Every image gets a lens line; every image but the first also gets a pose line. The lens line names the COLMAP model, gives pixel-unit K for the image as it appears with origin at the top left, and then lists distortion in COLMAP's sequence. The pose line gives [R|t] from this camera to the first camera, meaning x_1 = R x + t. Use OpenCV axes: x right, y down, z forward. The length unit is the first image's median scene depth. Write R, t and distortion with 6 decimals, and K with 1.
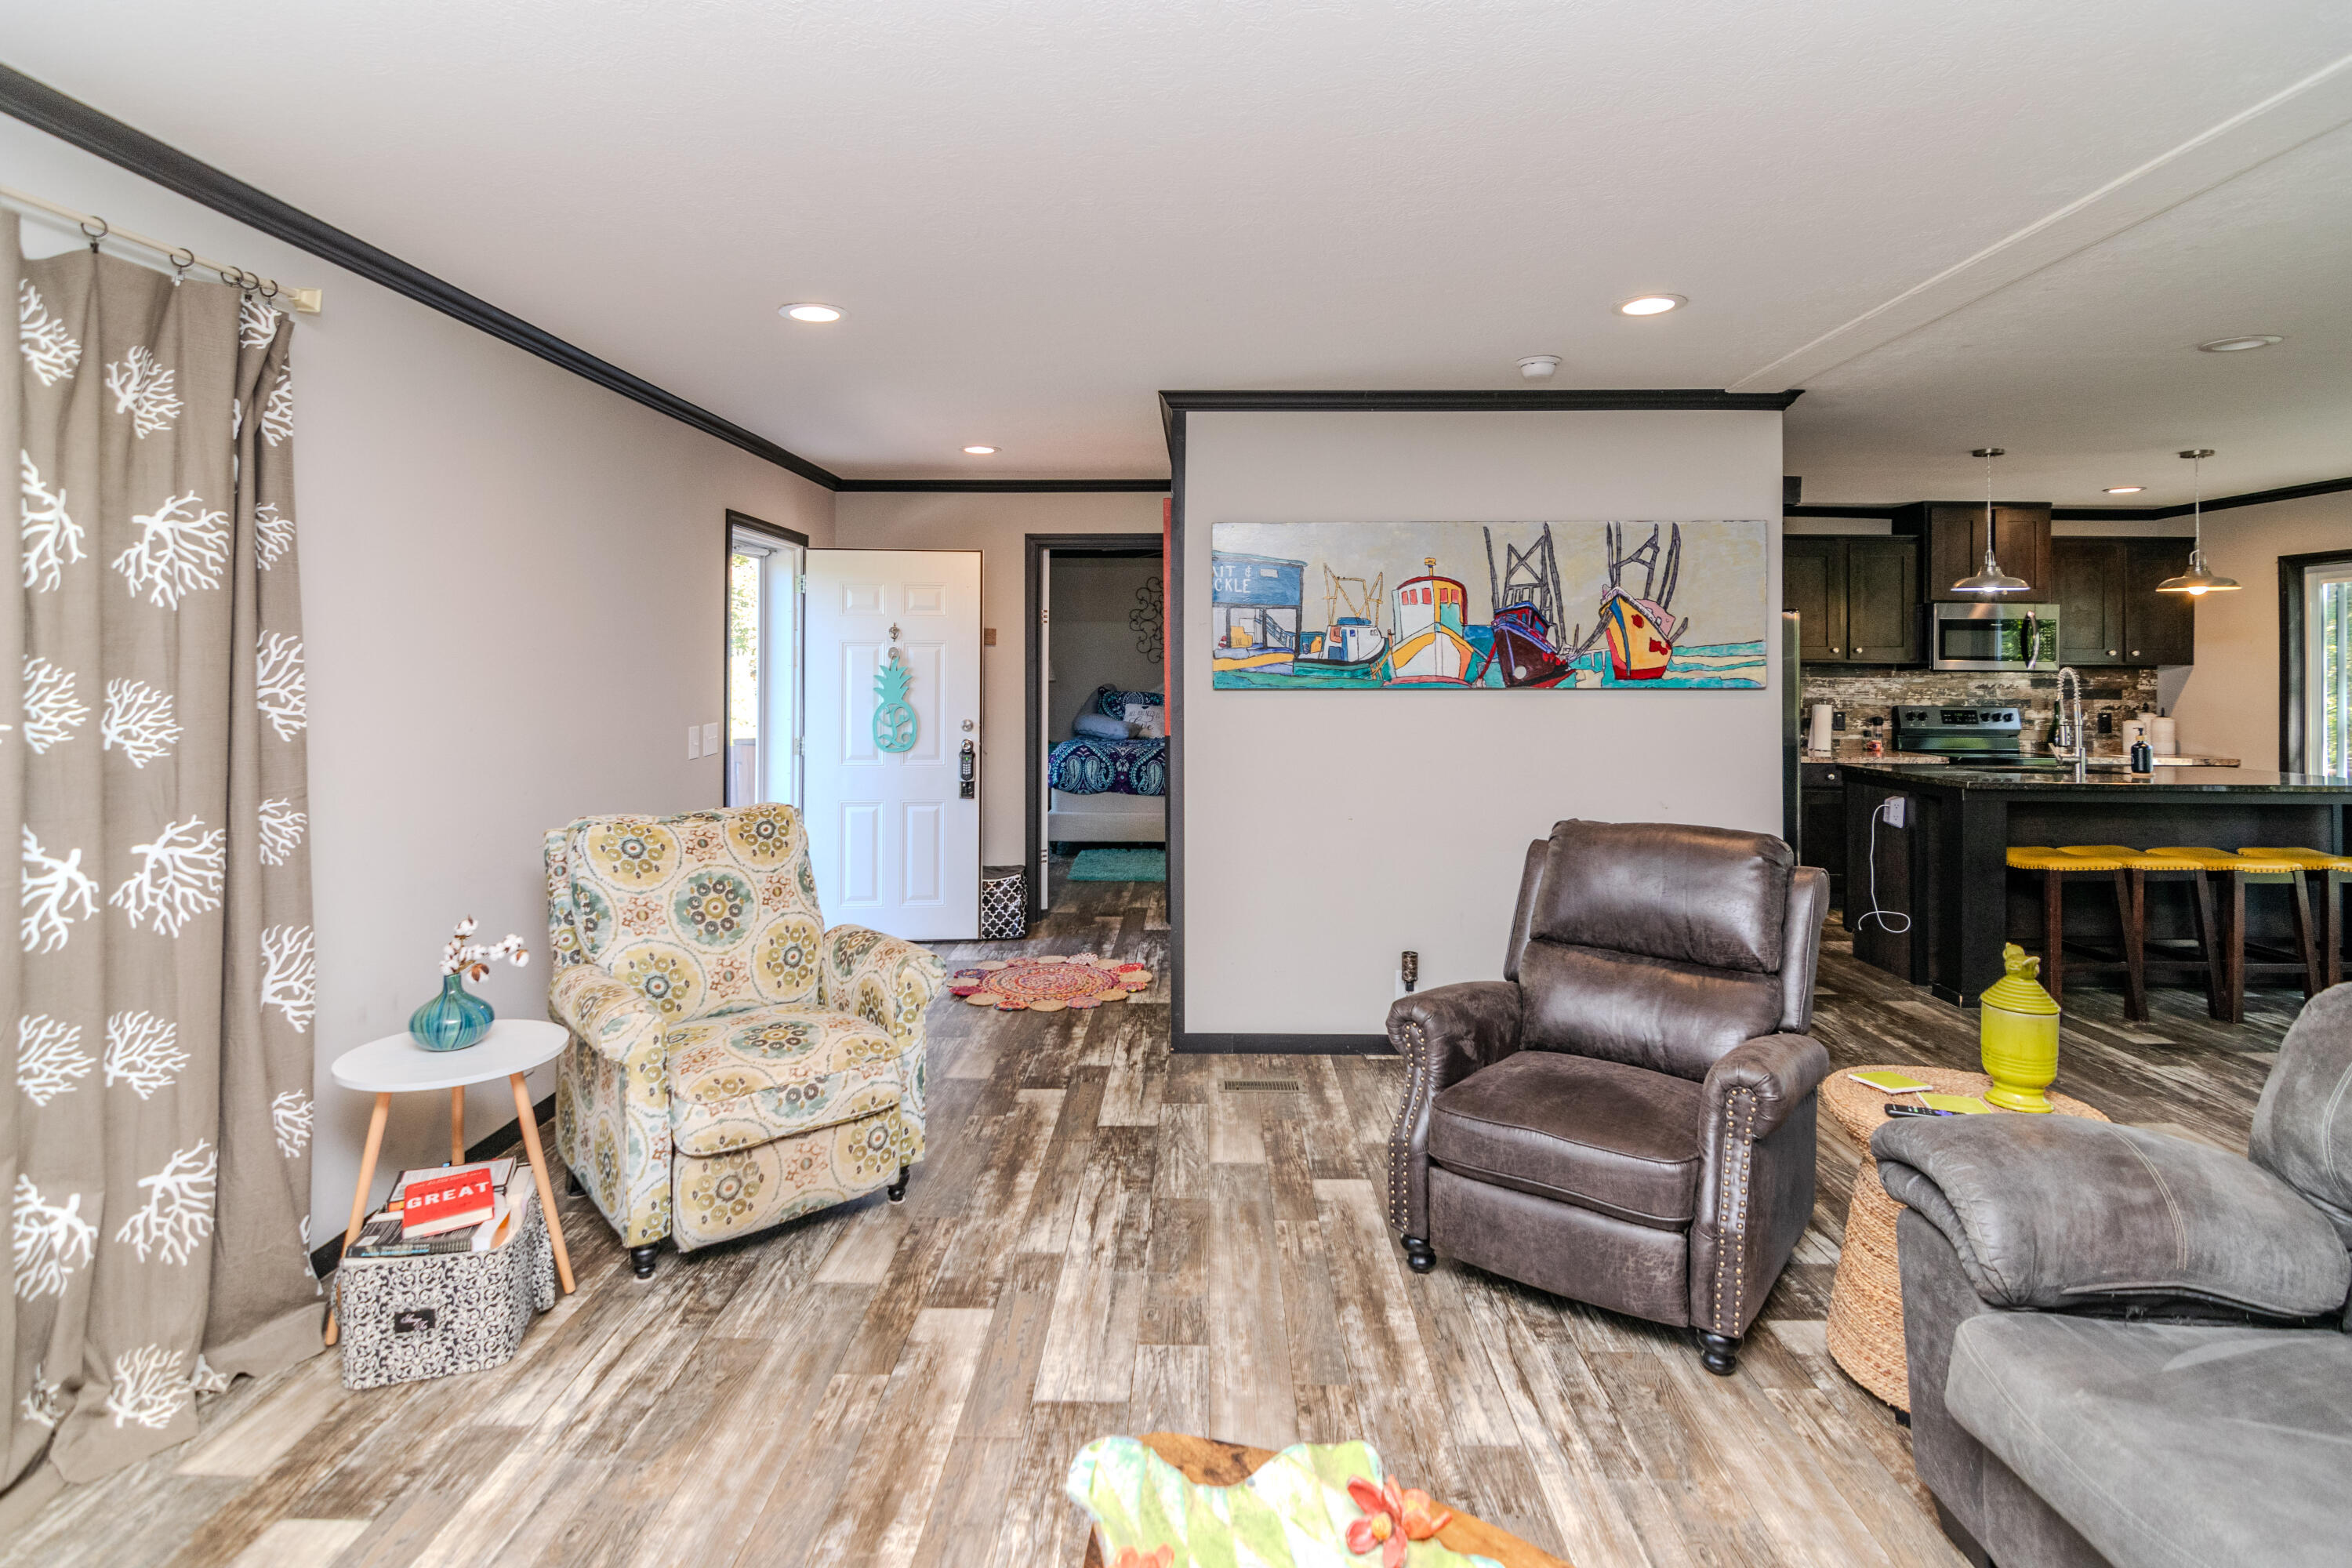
lens RADIAL K [[1187.1, 0, 1176.6], [0, 1187.1, 697.0], [0, 0, 1]] dist [-0.010661, -0.001836]
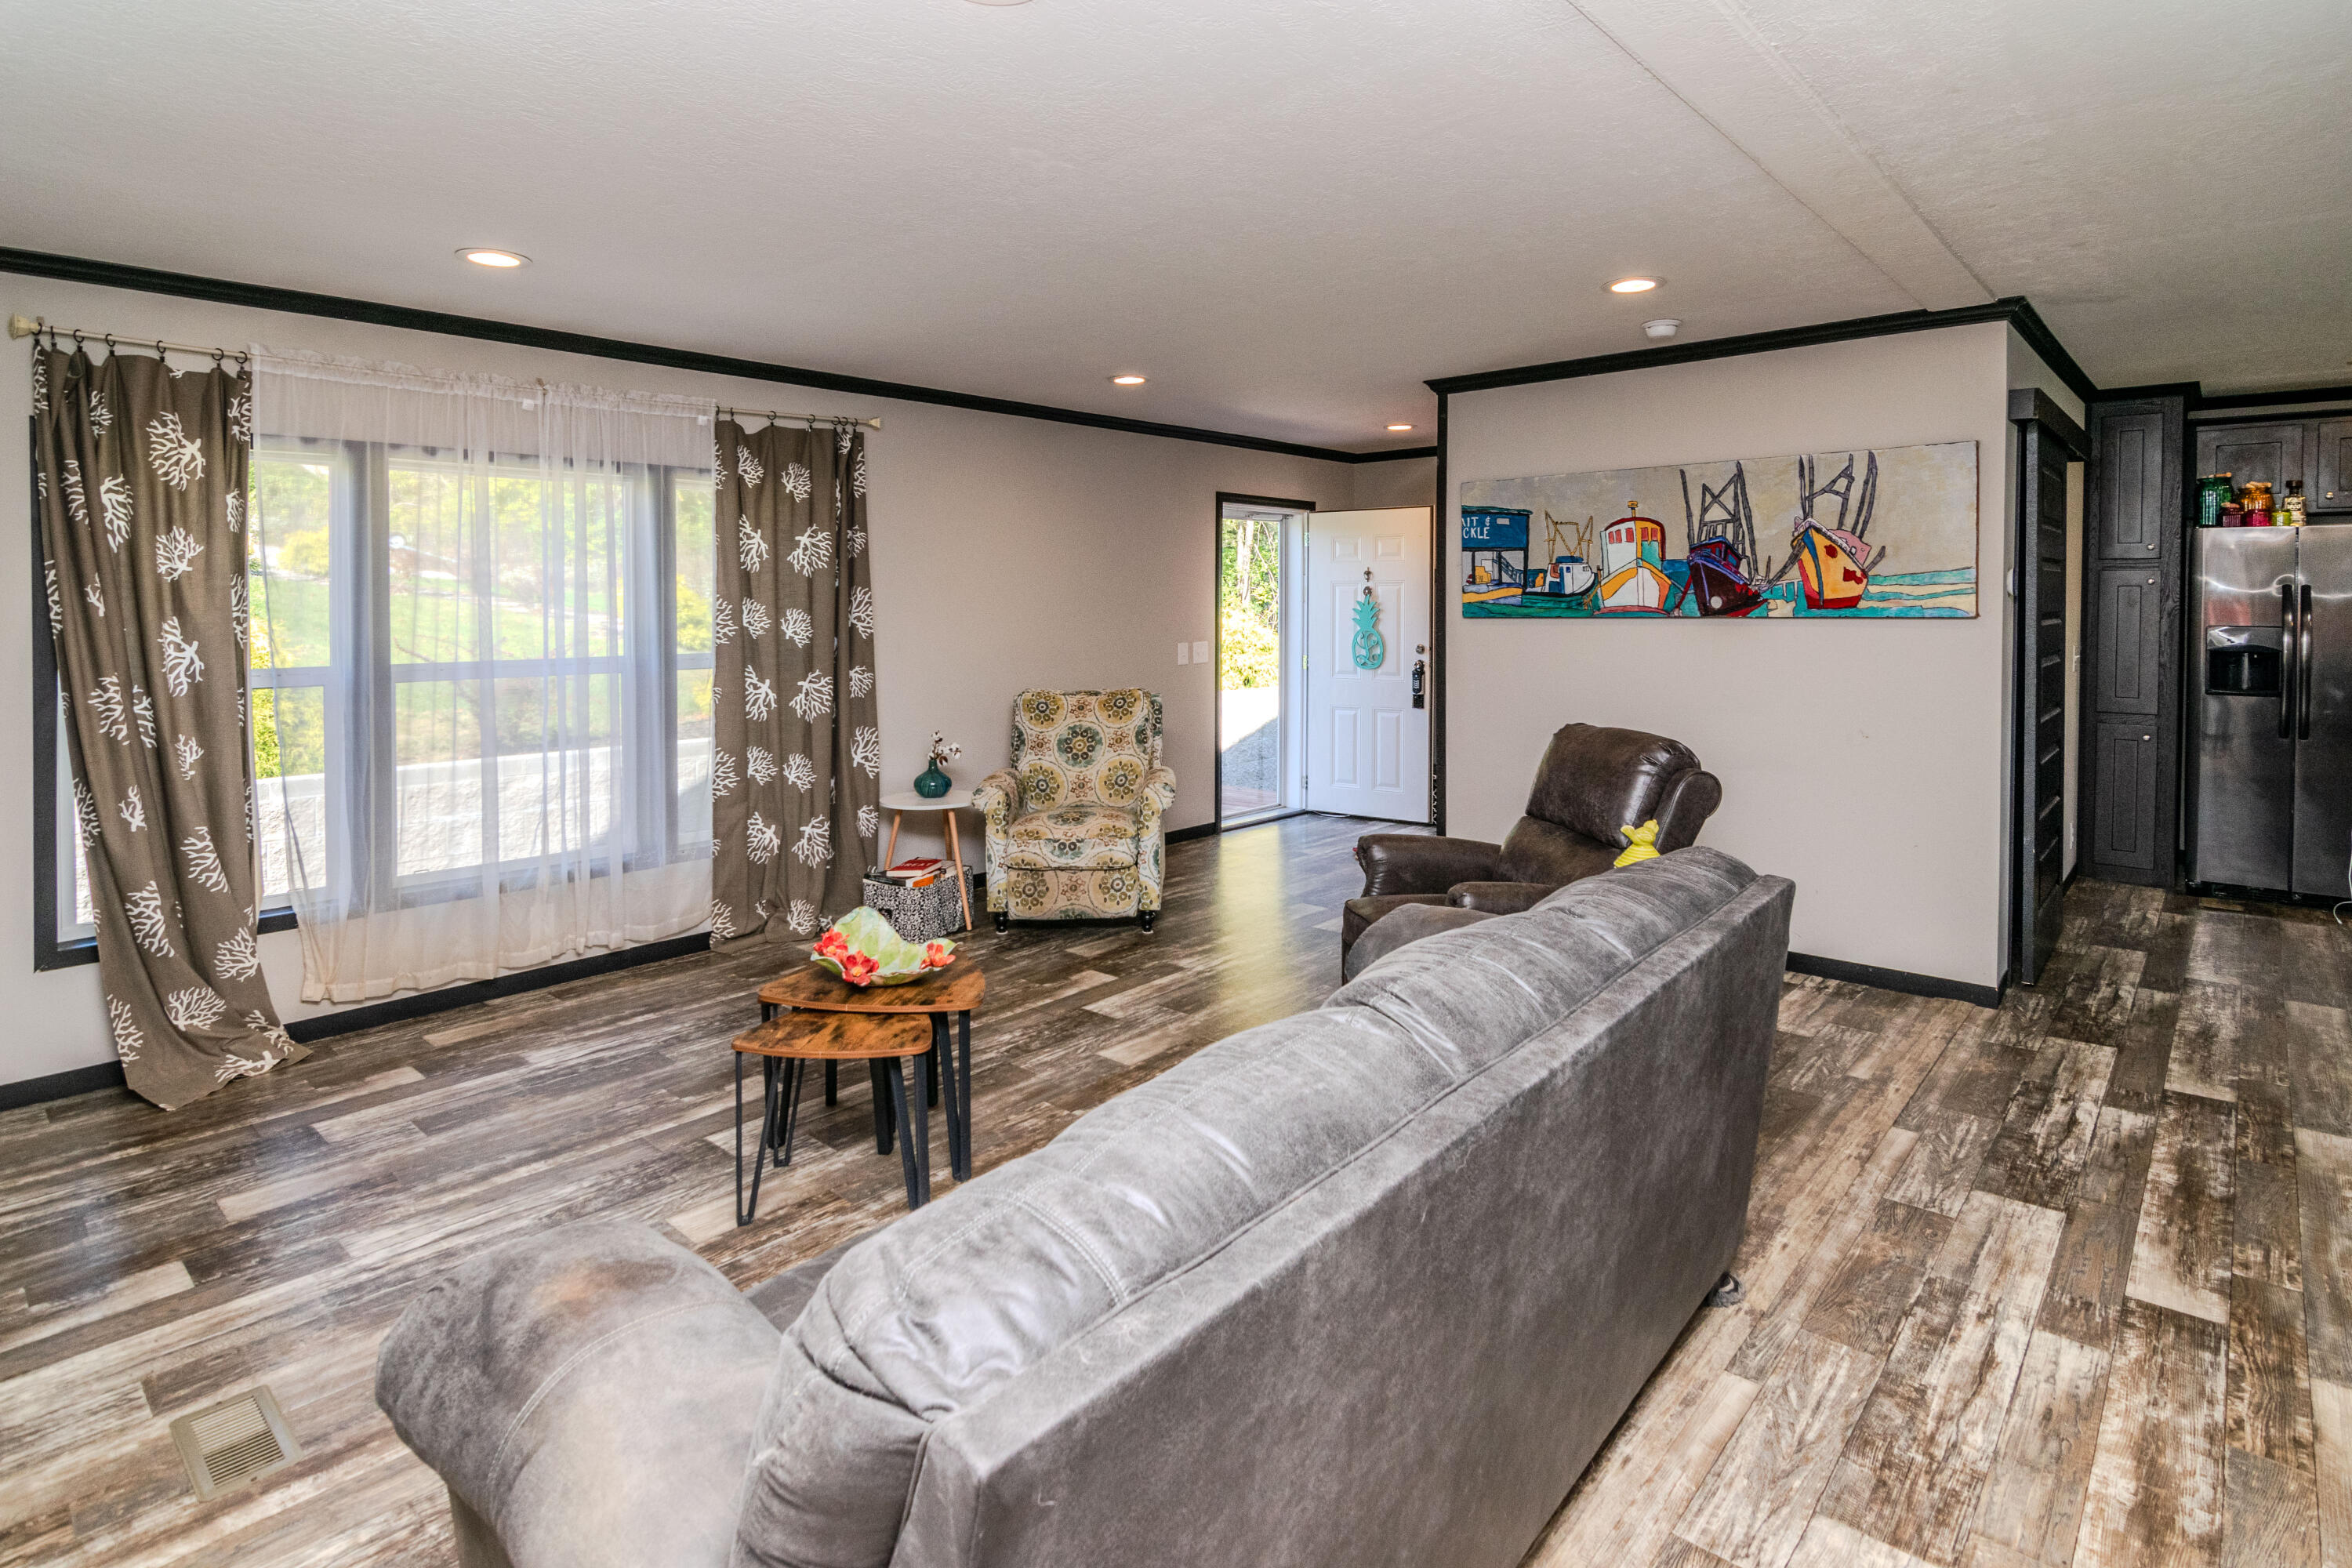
lens RADIAL K [[1187.1, 0, 1176.6], [0, 1187.1, 697.0], [0, 0, 1]] dist [-0.010661, -0.001836]
pose [[0.756414, 0.045135, -0.652534, 0.631711], [-0.010713, 0.998337, 0.056635, 0.009557], [0.654005, -0.035849, 0.755640, -0.141447]]
